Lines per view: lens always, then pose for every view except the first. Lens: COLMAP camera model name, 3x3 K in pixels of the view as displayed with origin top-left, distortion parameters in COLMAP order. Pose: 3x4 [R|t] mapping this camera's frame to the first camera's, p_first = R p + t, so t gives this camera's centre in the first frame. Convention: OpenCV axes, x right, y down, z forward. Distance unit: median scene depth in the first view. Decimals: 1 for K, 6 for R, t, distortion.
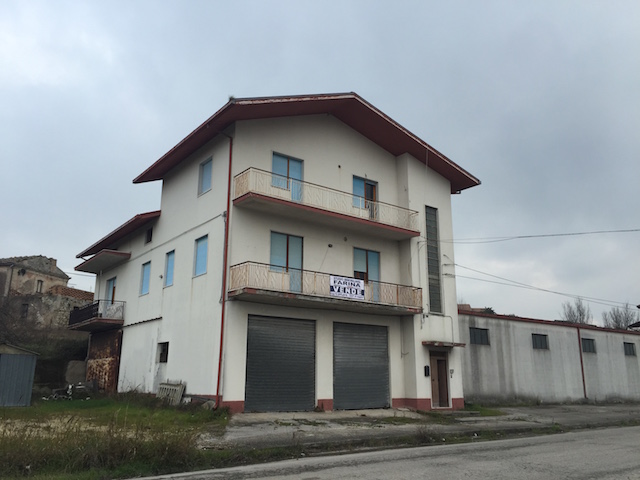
lens RADIAL K [[548.2, 0, 320.0], [0, 548.2, 240.0], [0, 0, 1]] dist [0.052545, -0.013827]
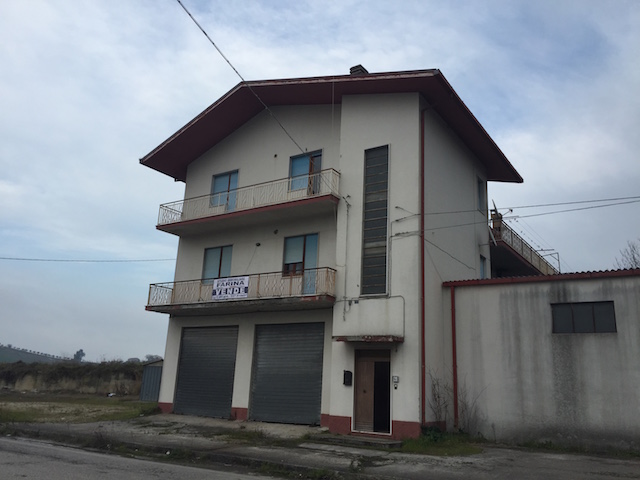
lens RADIAL K [[548.2, 0, 320.0], [0, 548.2, 240.0], [0, 0, 1]] dist [0.052545, -0.013827]
pose [[0.330725, -0.239906, -0.912724, 0.887491], [0.194885, 0.963664, -0.182679, 0.189650], [0.923385, -0.117460, 0.365462, 0.730712]]
